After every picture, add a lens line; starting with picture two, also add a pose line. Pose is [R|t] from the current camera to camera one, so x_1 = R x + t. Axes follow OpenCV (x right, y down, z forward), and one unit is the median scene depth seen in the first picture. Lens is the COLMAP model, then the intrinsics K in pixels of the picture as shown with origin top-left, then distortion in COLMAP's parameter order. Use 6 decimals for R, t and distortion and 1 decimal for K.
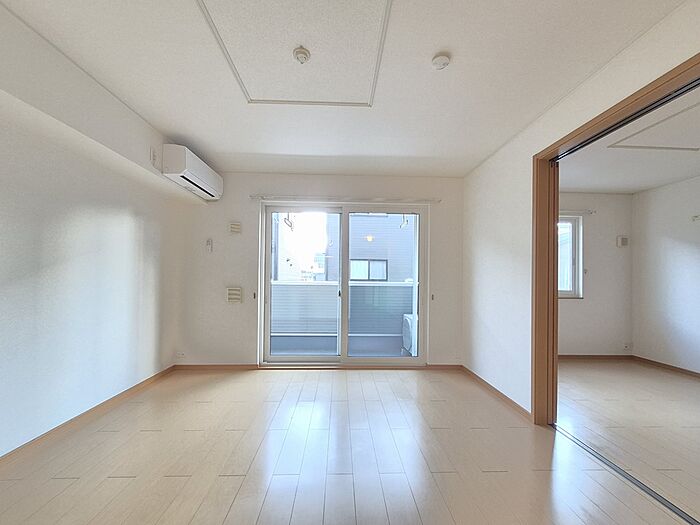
lens RADIAL K [[257.6, 0, 348.8], [0, 257.6, 269.7], [0, 0, 1]] dist [-0.000166, -0.000010]
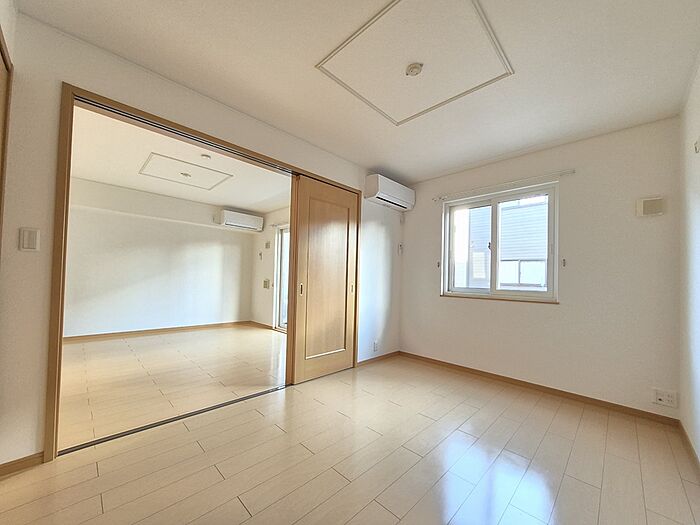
lens RADIAL K [[275.5, 0, 350.0], [0, 275.5, 262.5], [0, 0, 1]] dist [-0.000204, 0.000046]
pose [[0.688025, -0.037561, -0.724714, 0.345198], [0.002653, 0.998783, -0.049247, 0.012800], [0.725682, 0.031961, 0.687287, 0.038656]]
